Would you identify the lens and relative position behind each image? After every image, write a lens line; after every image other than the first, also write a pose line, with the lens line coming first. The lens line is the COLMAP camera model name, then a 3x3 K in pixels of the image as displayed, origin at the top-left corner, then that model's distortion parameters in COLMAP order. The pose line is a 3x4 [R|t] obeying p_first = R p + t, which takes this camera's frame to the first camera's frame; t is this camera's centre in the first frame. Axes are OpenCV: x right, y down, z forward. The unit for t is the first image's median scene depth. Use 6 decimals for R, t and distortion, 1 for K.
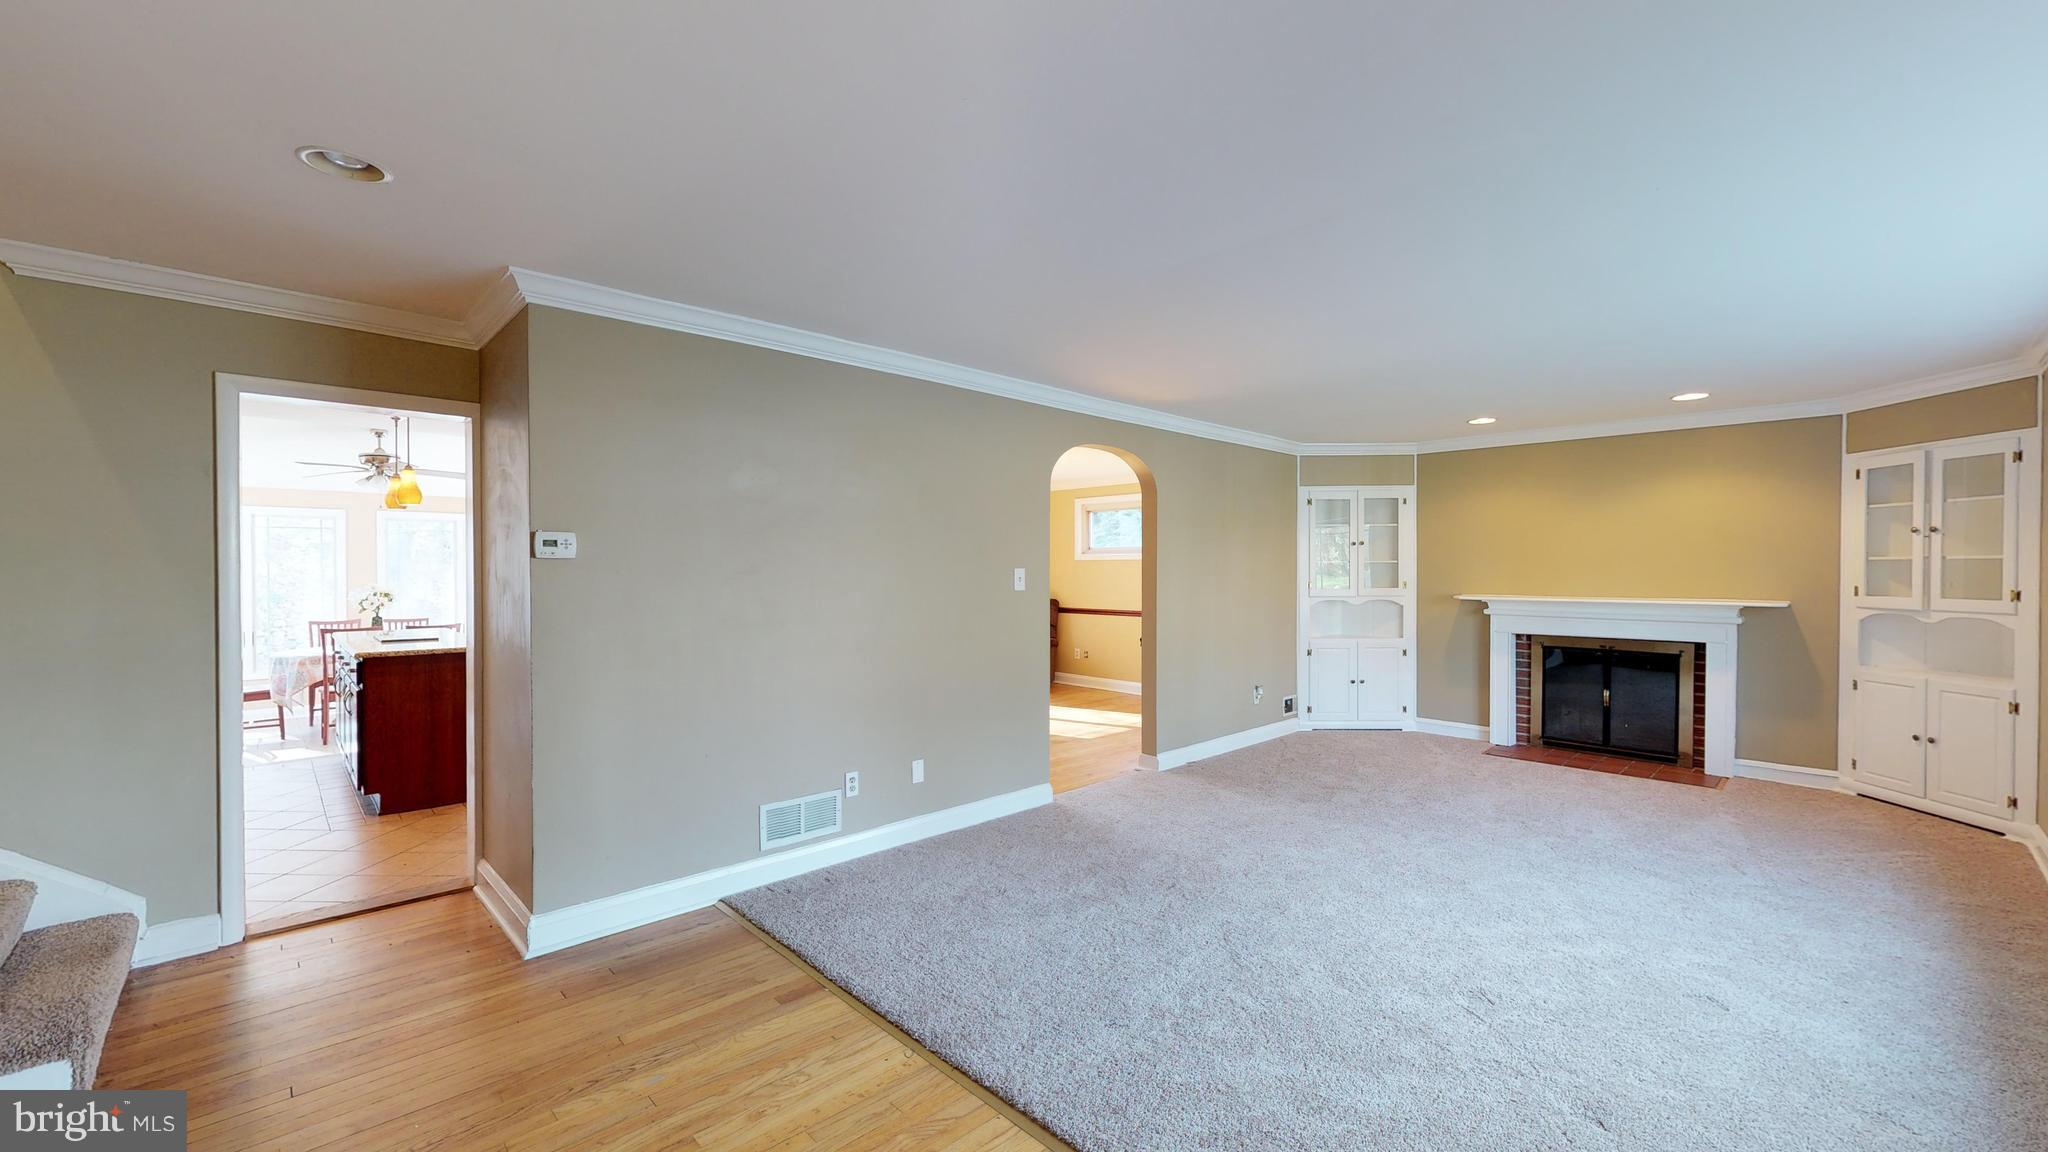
lens RADIAL K [[805.7, 0, 1024.0], [0, 805.7, 578.4], [0, 0, 1]] dist [-0.001222, 0.000160]
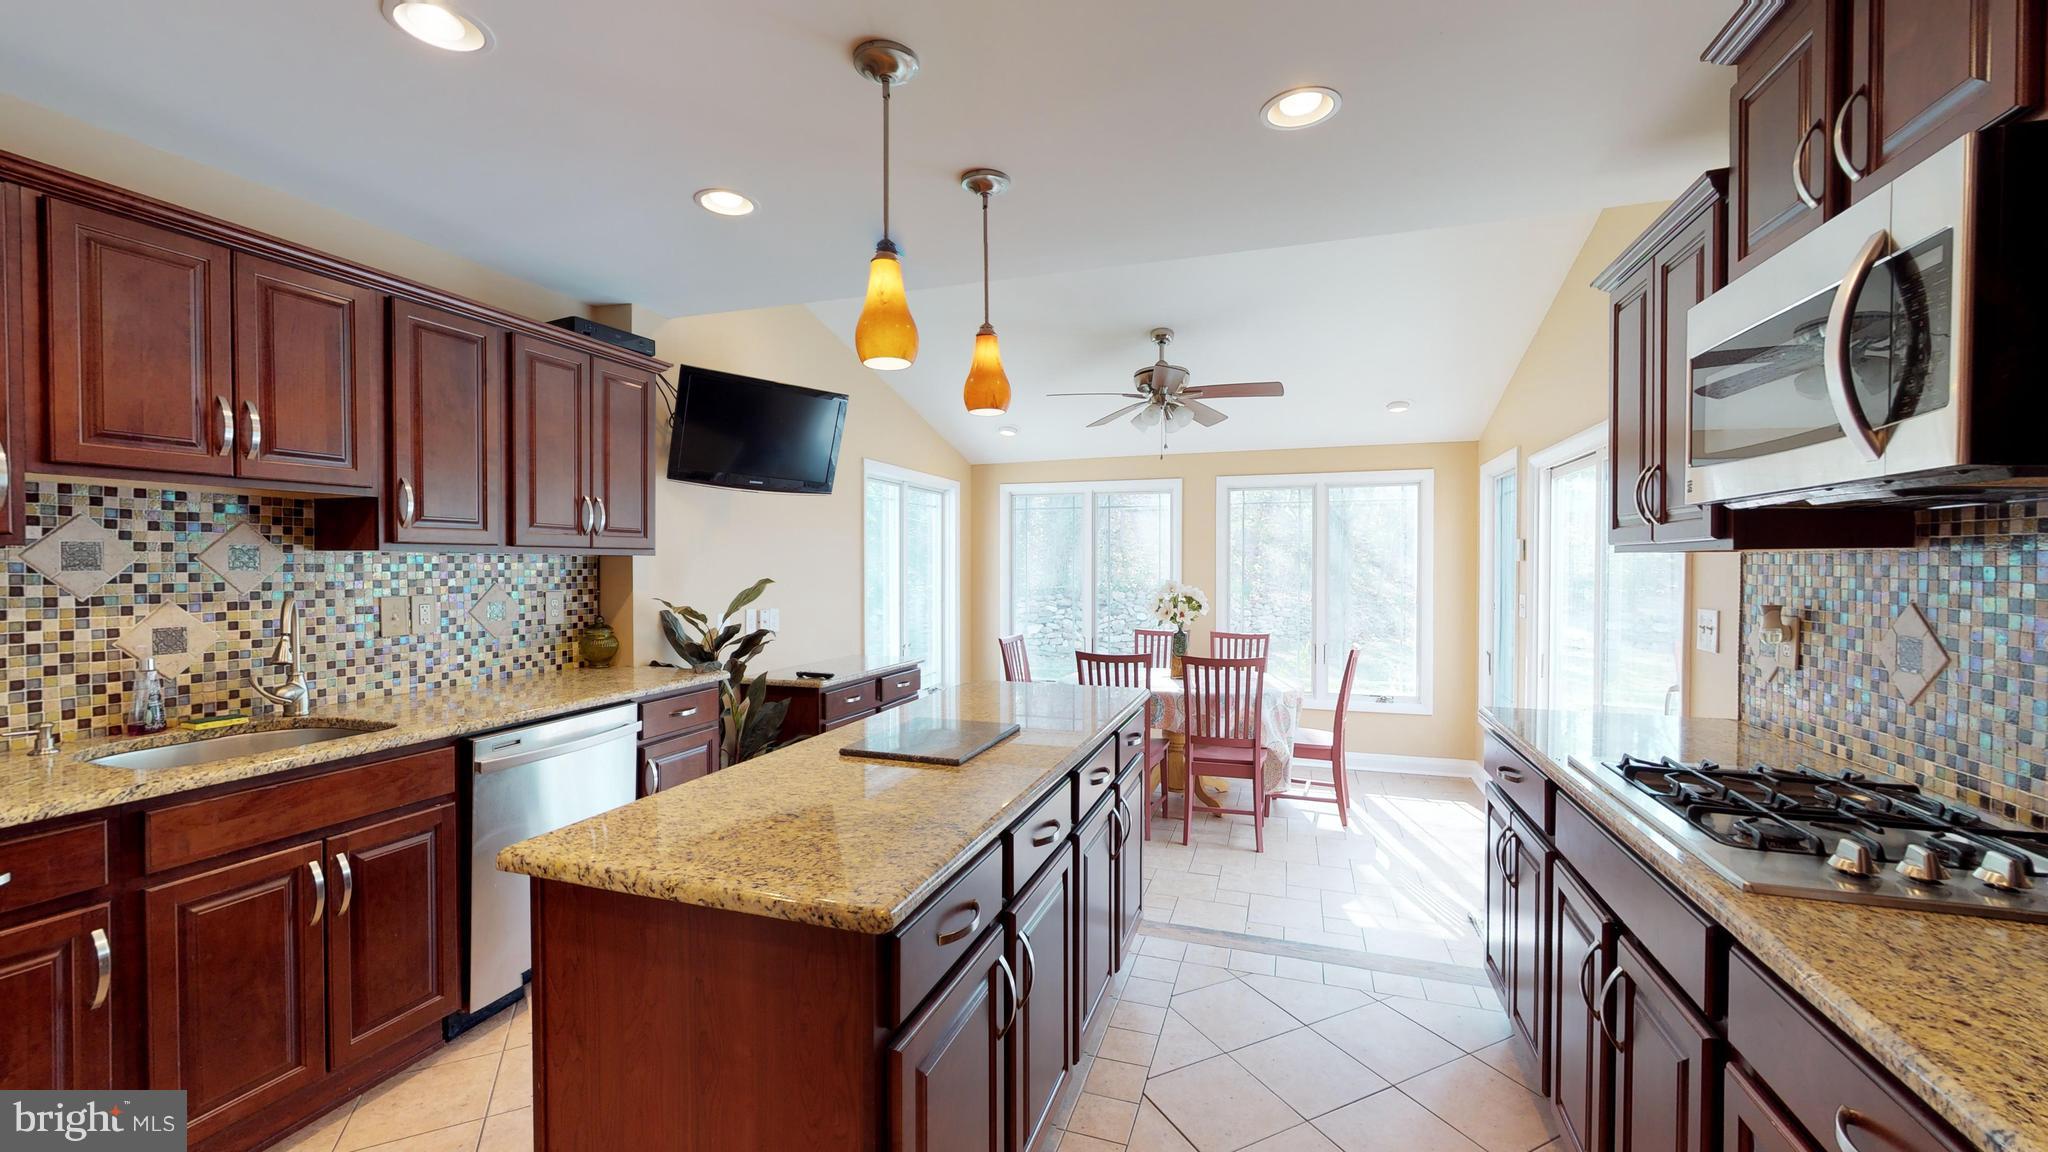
lens RADIAL K [[805.7, 0, 1024.0], [0, 805.7, 578.4], [0, 0, 1]] dist [-0.001222, 0.000160]
pose [[0.461951, 0.016951, -0.886743, -0.362444], [-0.008246, 0.999856, 0.014818, -0.005295], [0.886867, 0.000467, 0.462024, 0.745986]]
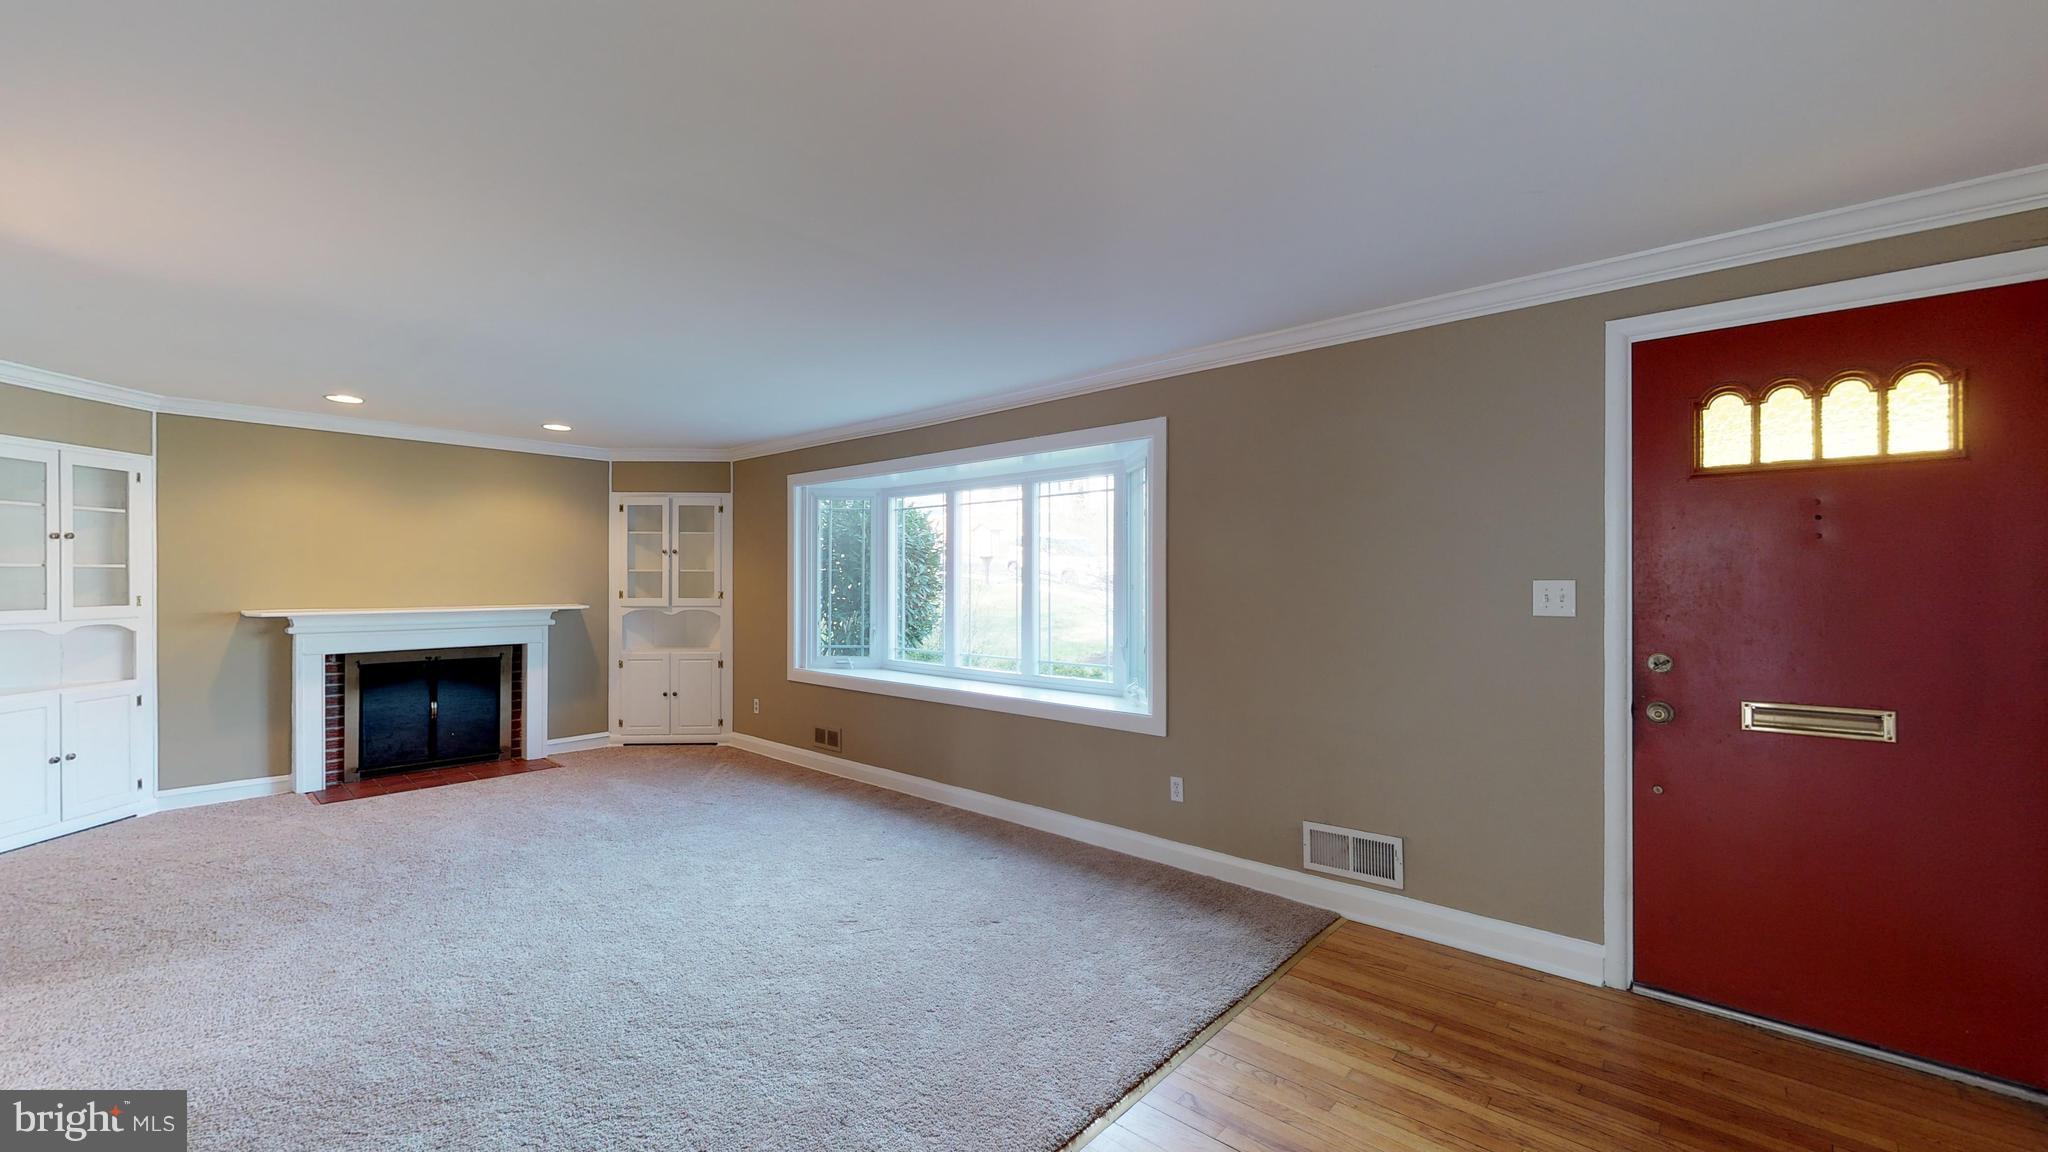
lens RADIAL K [[817.9, 0, 1016.0], [0, 817.9, 578.6], [0, 0, 1]] dist [0.000864, 0.000052]
pose [[-0.081196, -0.000162, 0.996698, -0.304685], [0.009455, 0.999955, 0.000933, -0.004861], [-0.996653, 0.009500, -0.081191, 0.354636]]
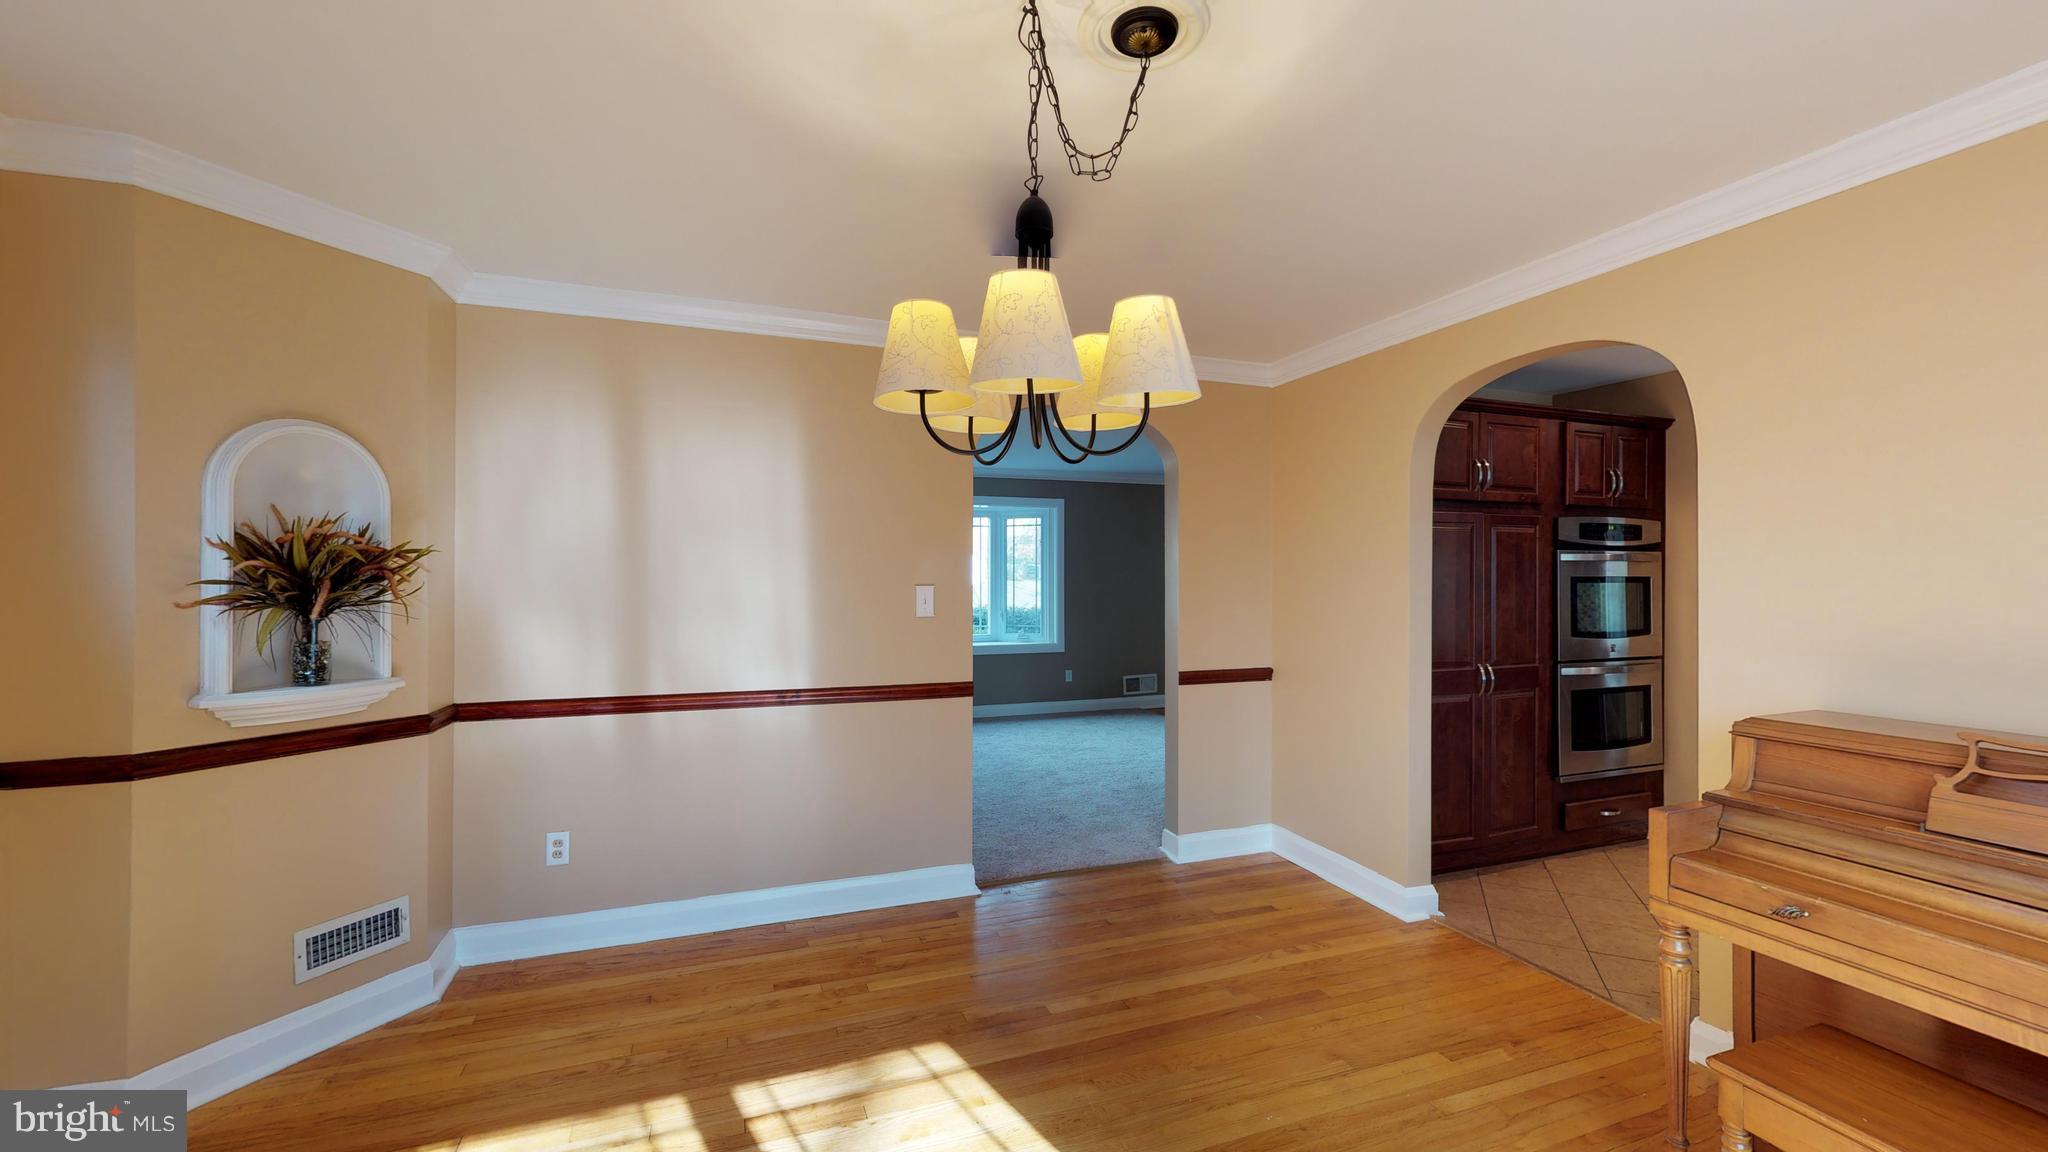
lens RADIAL K [[805.7, 0, 1024.0], [0, 805.7, 578.4], [0, 0, 1]] dist [-0.001222, 0.000160]
pose [[-0.914800, -0.003002, 0.403895, -0.149774], [0.000361, 0.999966, 0.008249, -0.010525], [-0.403906, 0.007692, -0.914768, 1.409838]]
